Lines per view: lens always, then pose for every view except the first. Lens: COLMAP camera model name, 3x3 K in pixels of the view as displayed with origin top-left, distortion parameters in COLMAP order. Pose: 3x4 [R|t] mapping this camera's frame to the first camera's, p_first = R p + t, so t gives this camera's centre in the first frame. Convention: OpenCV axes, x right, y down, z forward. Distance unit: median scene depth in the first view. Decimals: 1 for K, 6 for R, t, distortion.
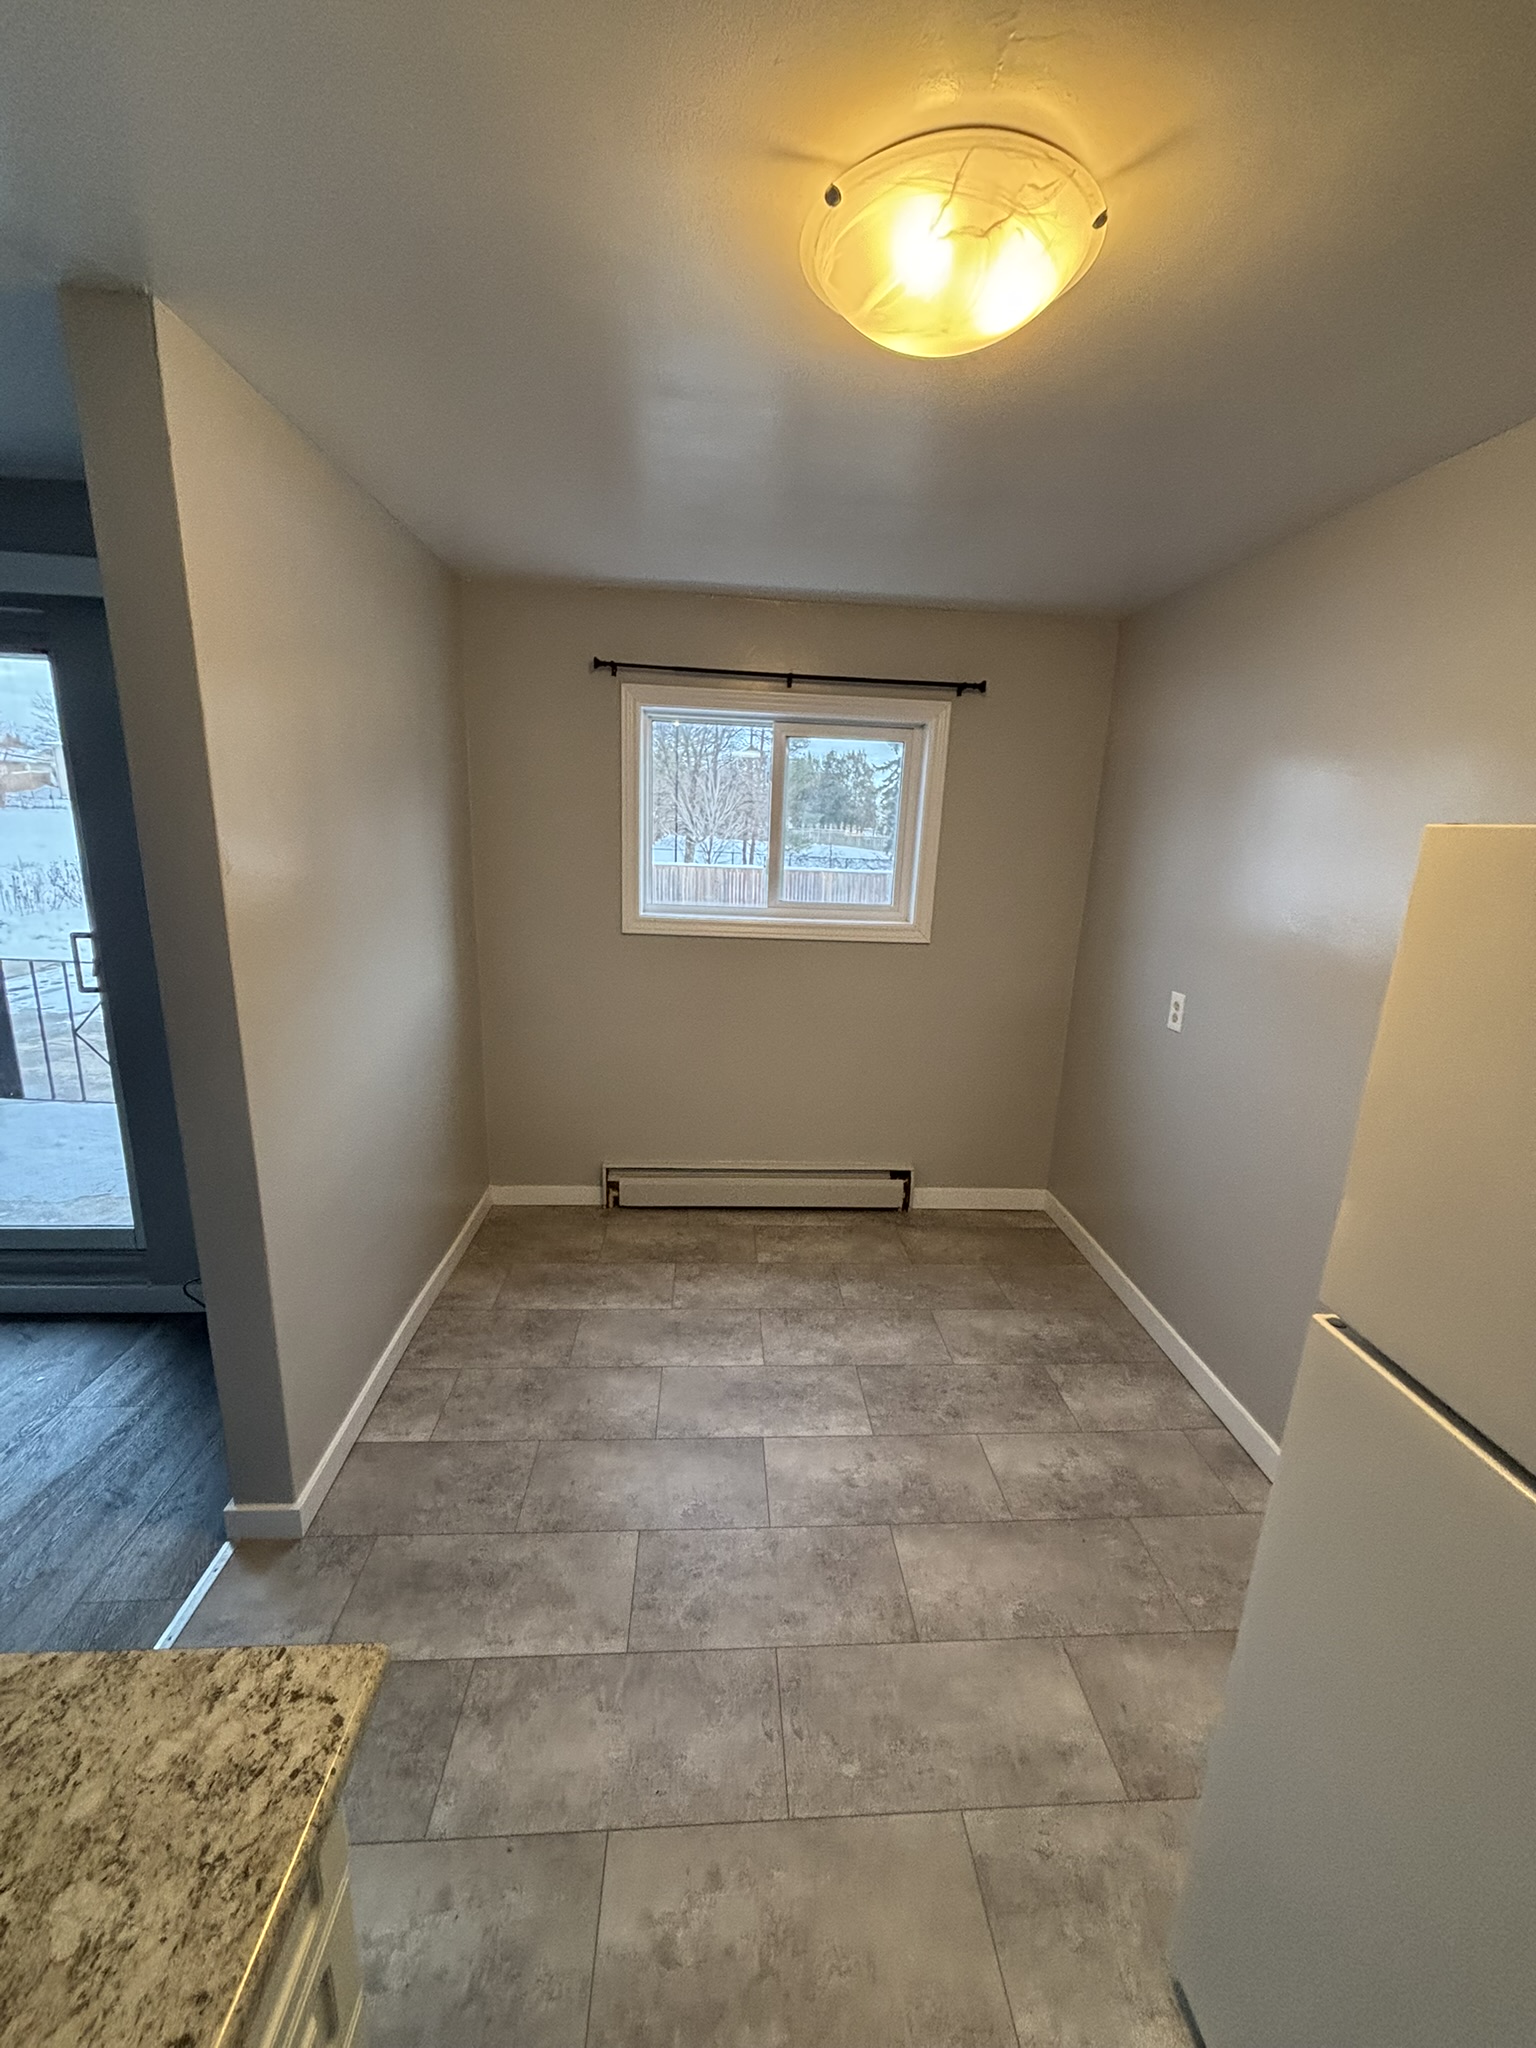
lens RADIAL K [[821.4, 0, 774.5], [0, 821.4, 1022.0], [0, 0, 1]] dist [-0.012923, -0.000381]
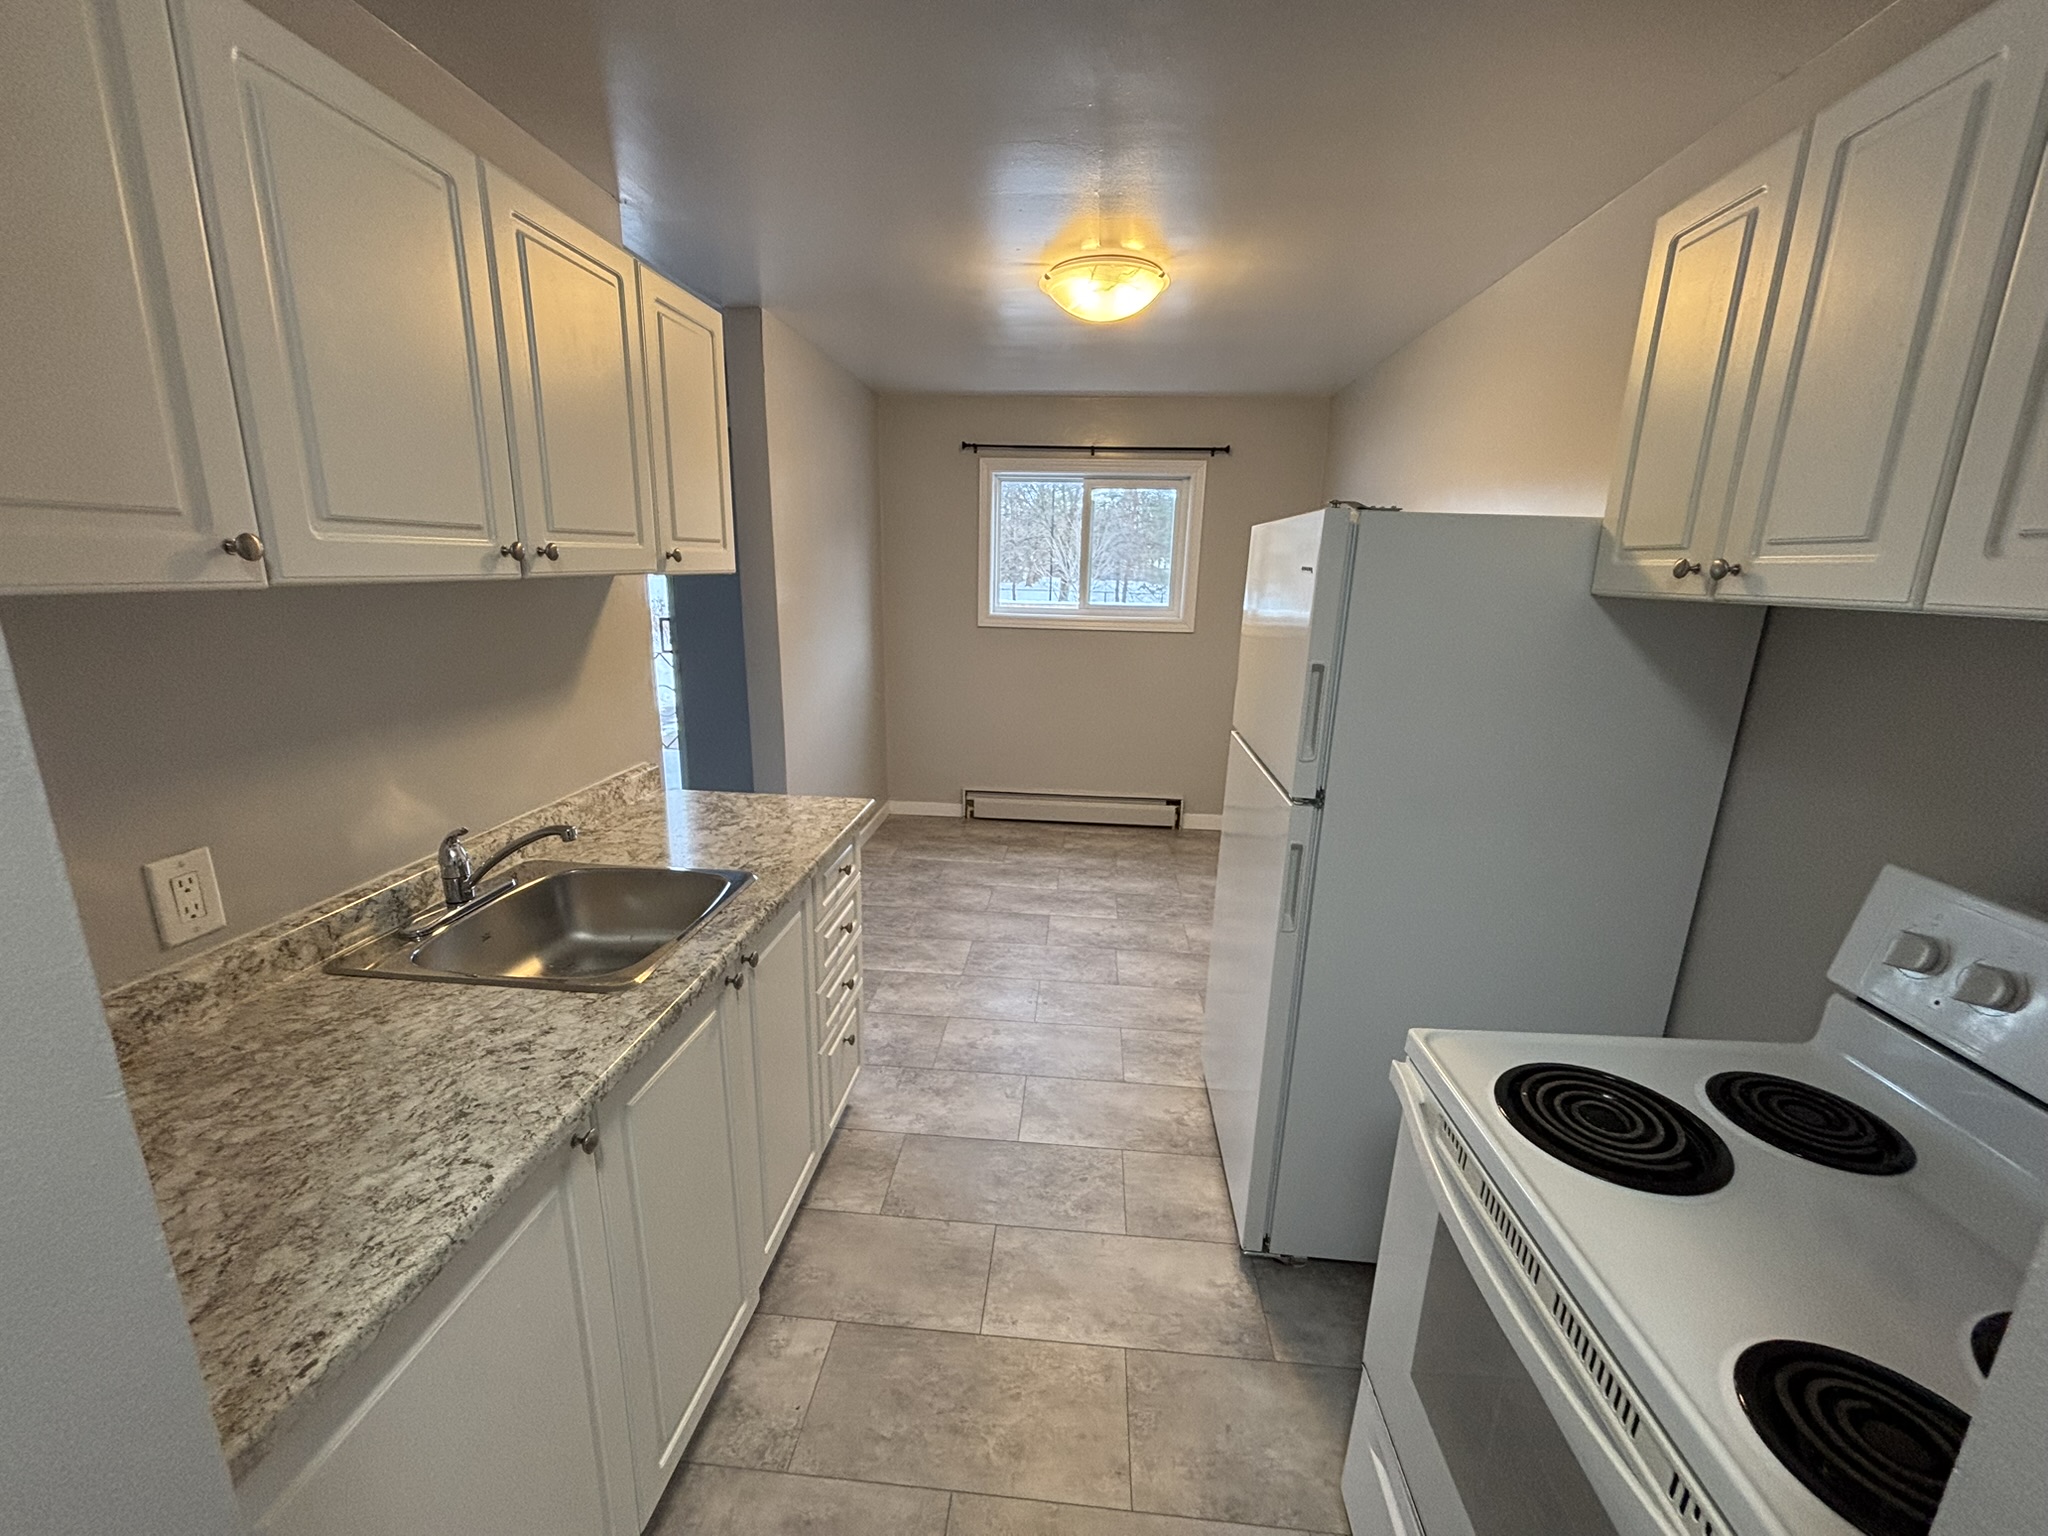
lens RADIAL K [[821.4, 0, 1019.9], [0, 821.4, 774.1], [0, 0, 1]] dist [-0.012923, -0.000381]
pose [[0.987495, 0.022179, -0.156081, 0.132472], [-0.020563, 0.999717, 0.011964, 0.149725], [0.156302, -0.008605, 0.987672, -0.480937]]
